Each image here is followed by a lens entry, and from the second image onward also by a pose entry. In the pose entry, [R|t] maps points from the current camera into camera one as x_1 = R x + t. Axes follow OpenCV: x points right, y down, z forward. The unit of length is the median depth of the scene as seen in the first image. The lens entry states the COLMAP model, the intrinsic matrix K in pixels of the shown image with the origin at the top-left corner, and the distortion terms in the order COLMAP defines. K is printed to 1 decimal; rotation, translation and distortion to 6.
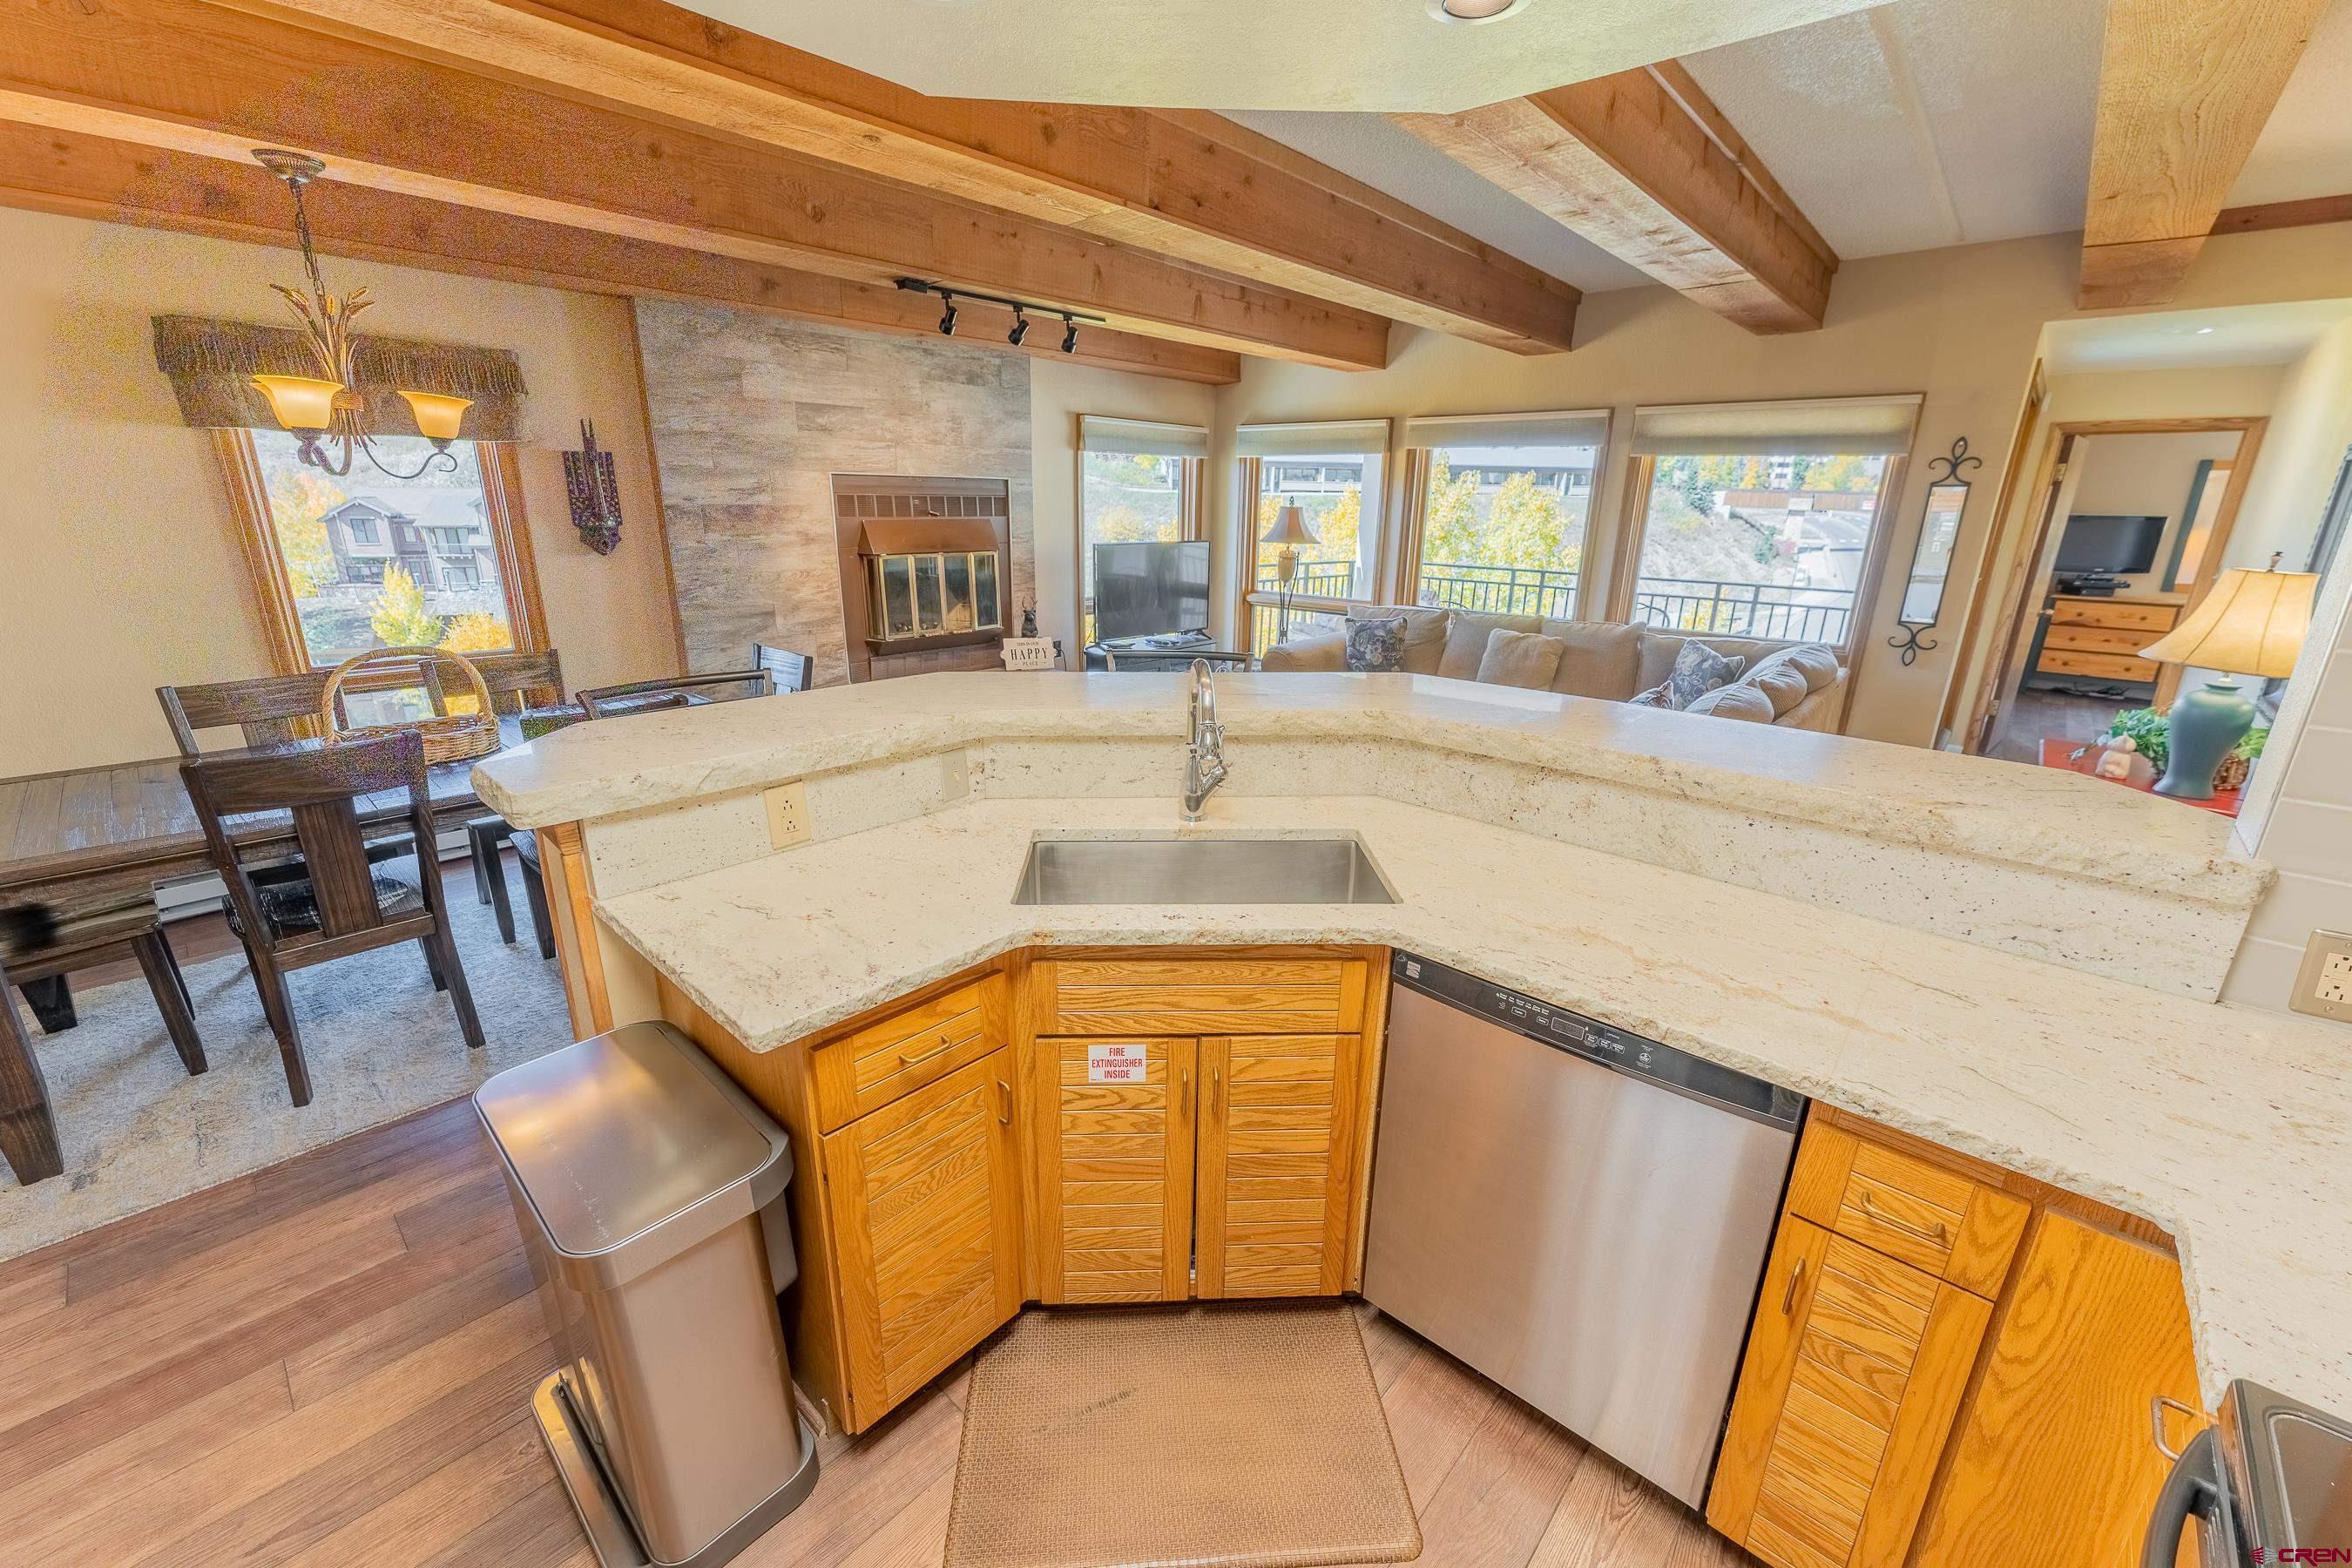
lens RADIAL K [[939.4, 0, 1176.0], [0, 939.4, 784.0], [0, 0, 1]] dist [-0.000329, 0.000145]
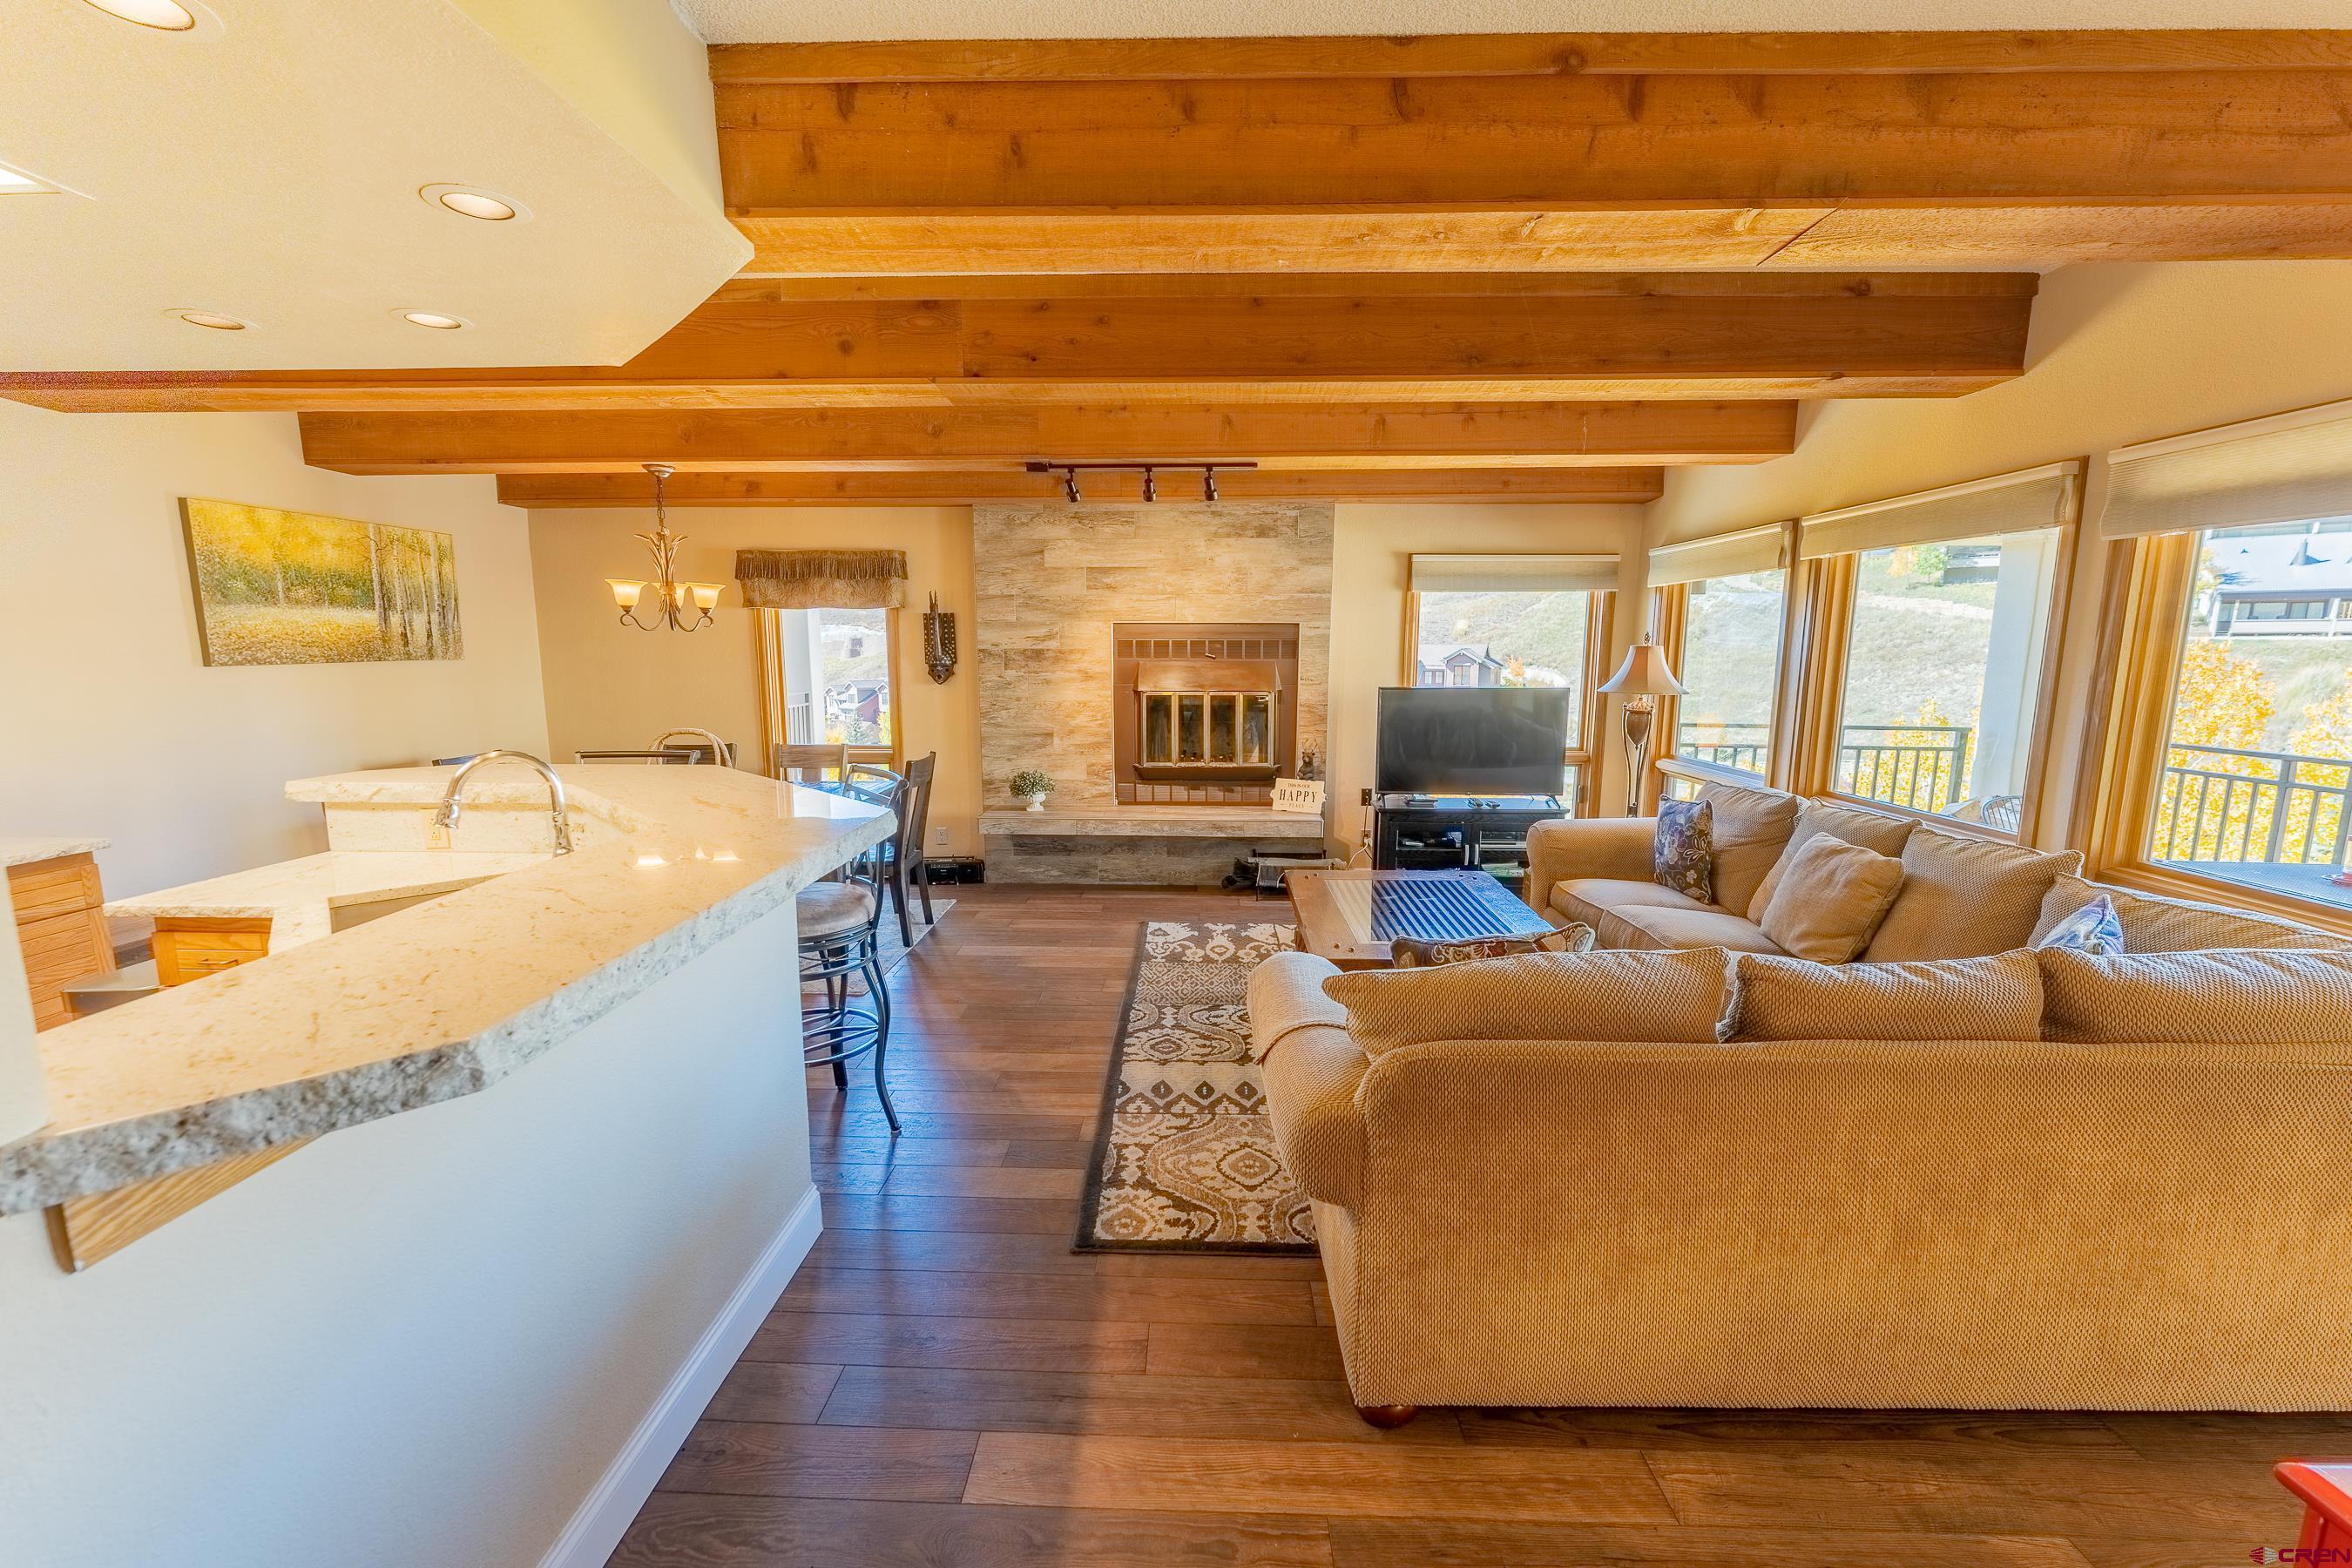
lens RADIAL K [[936.3, 0, 1173.0], [0, 936.3, 785.0], [0, 0, 1]] dist [0.000732, 0.000269]
pose [[0.649408, 0.096986, -0.754230, 0.531948], [-0.213190, 0.975279, -0.058151, -0.071412], [0.729945, 0.198558, 0.654030, 0.293132]]
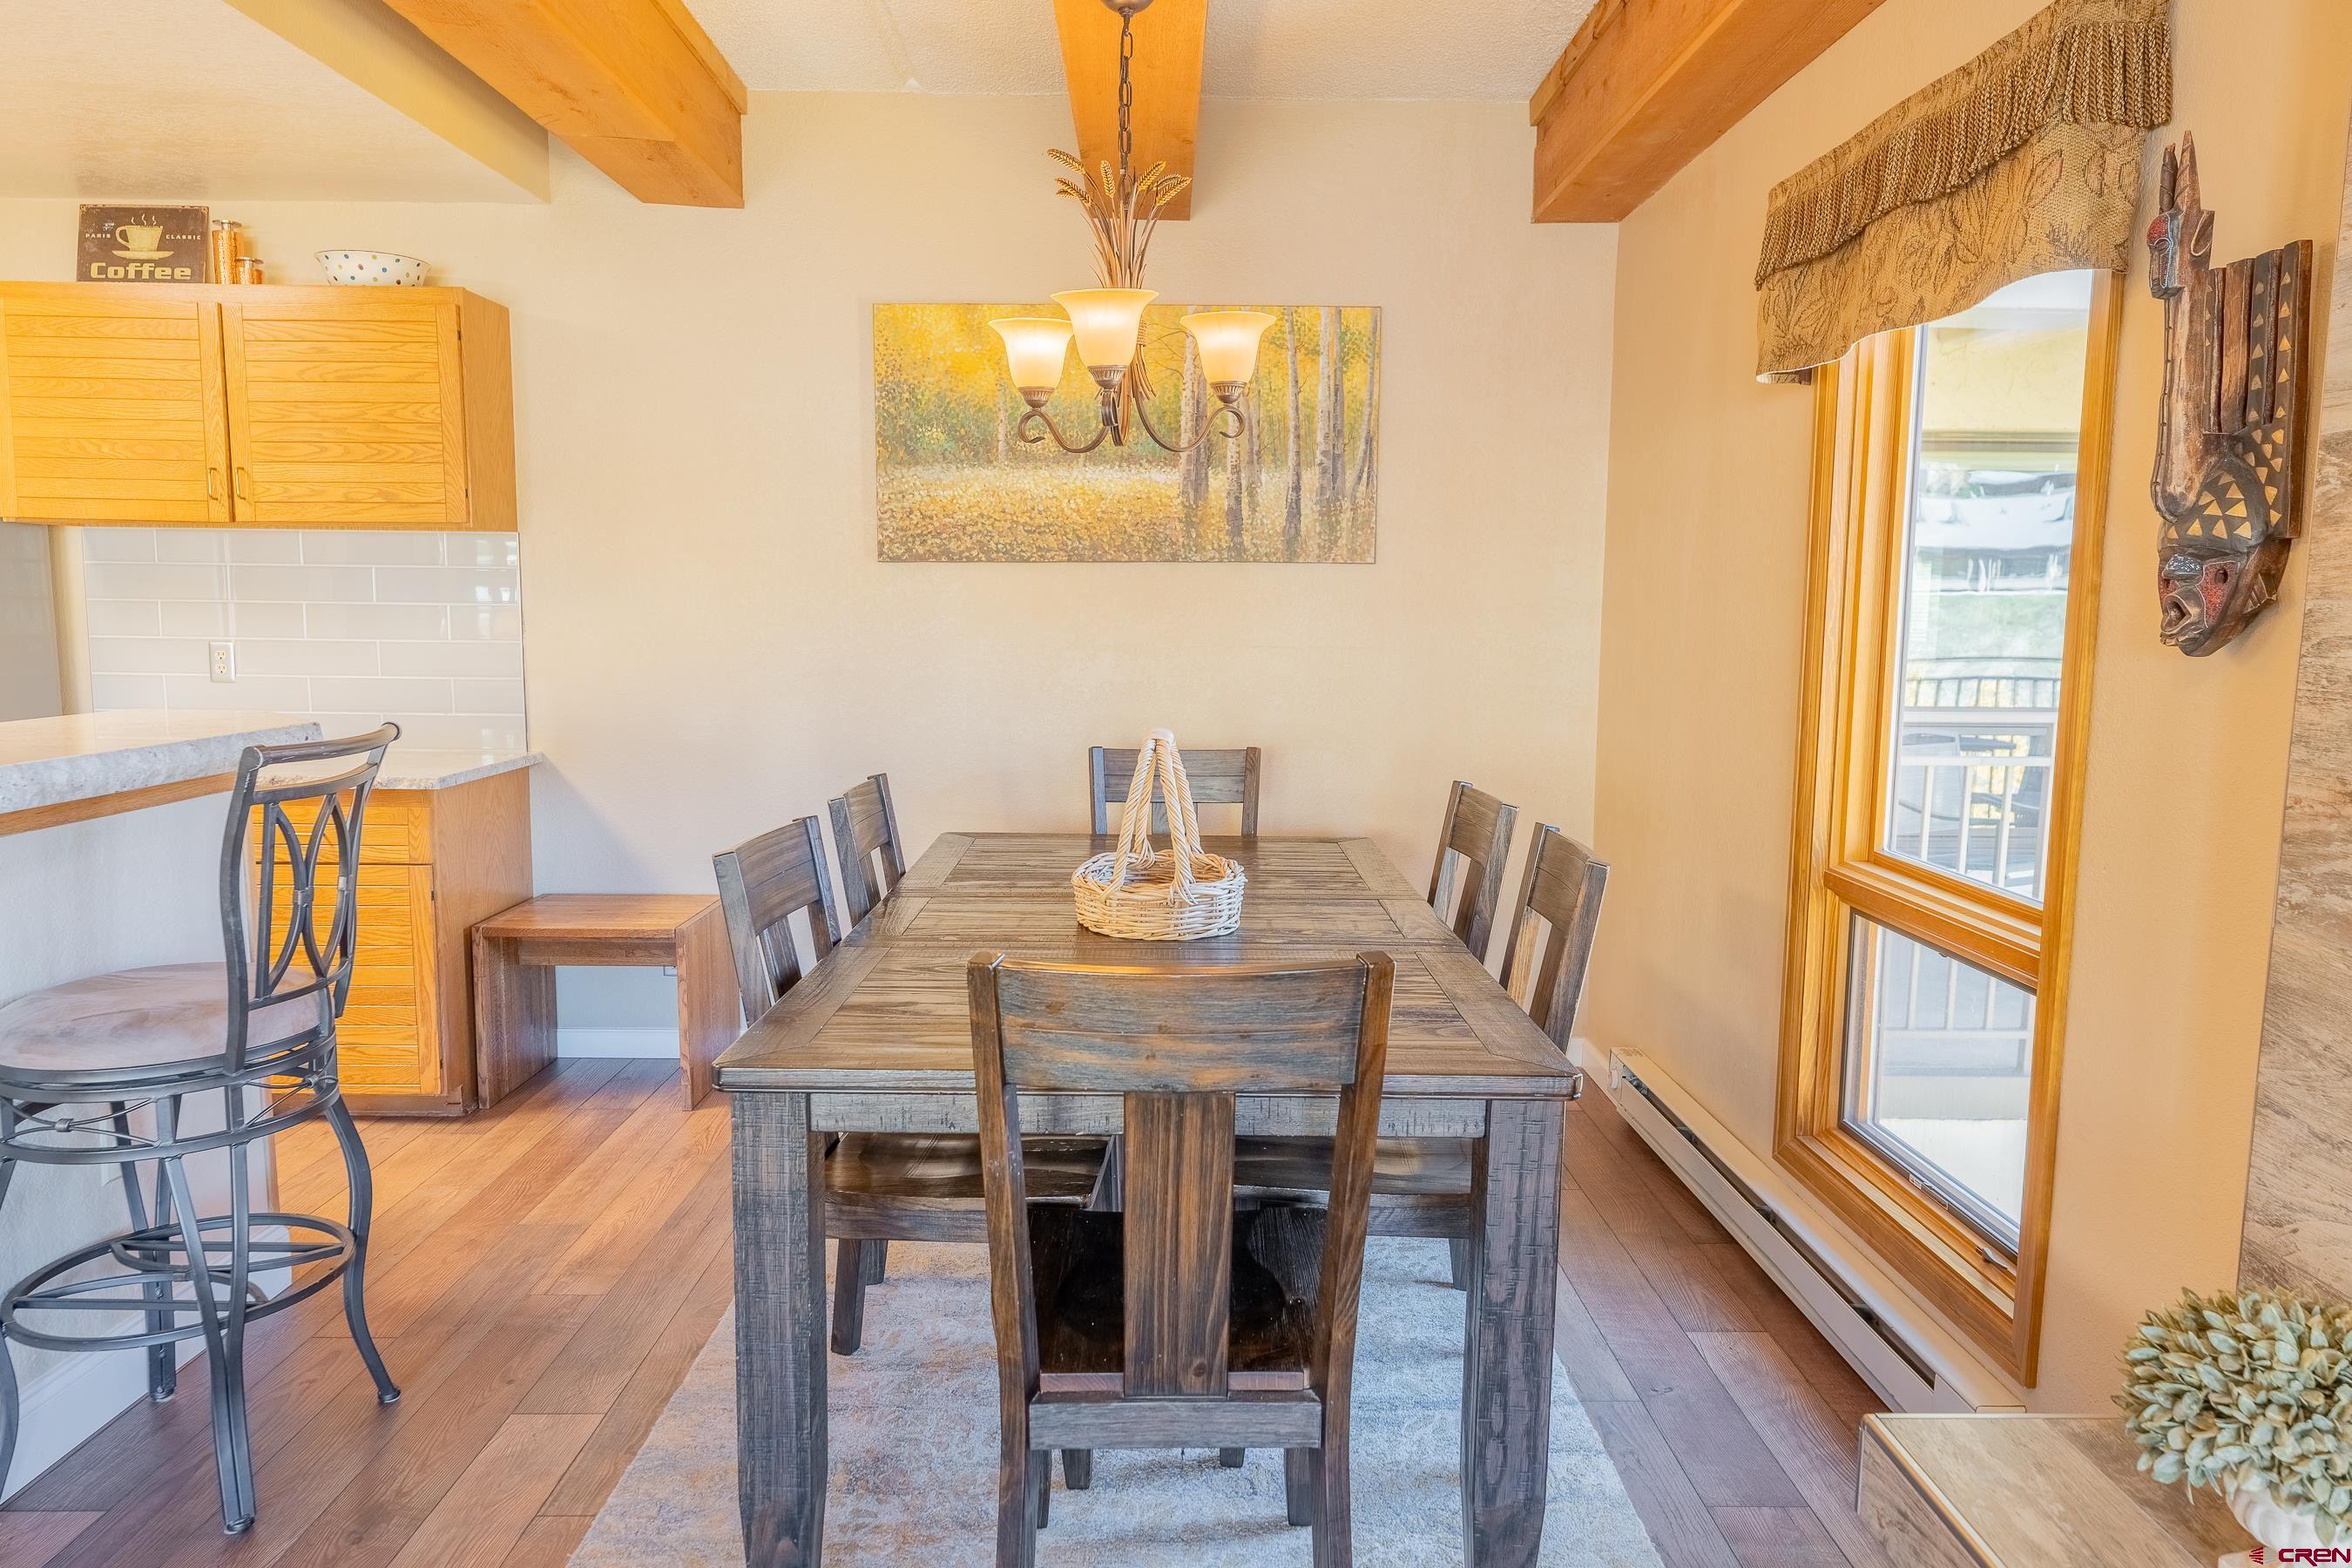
lens RADIAL K [[1549.9, 0, 1183.3], [0, 1549.9, 794.7], [0, 0, 1]] dist [-0.008121, -0.002895]
pose [[-0.729457, 0.059718, -0.681414, -0.092067], [-0.221282, 0.922013, 0.317688, -0.220496], [0.647245, 0.382524, -0.659355, 0.873943]]
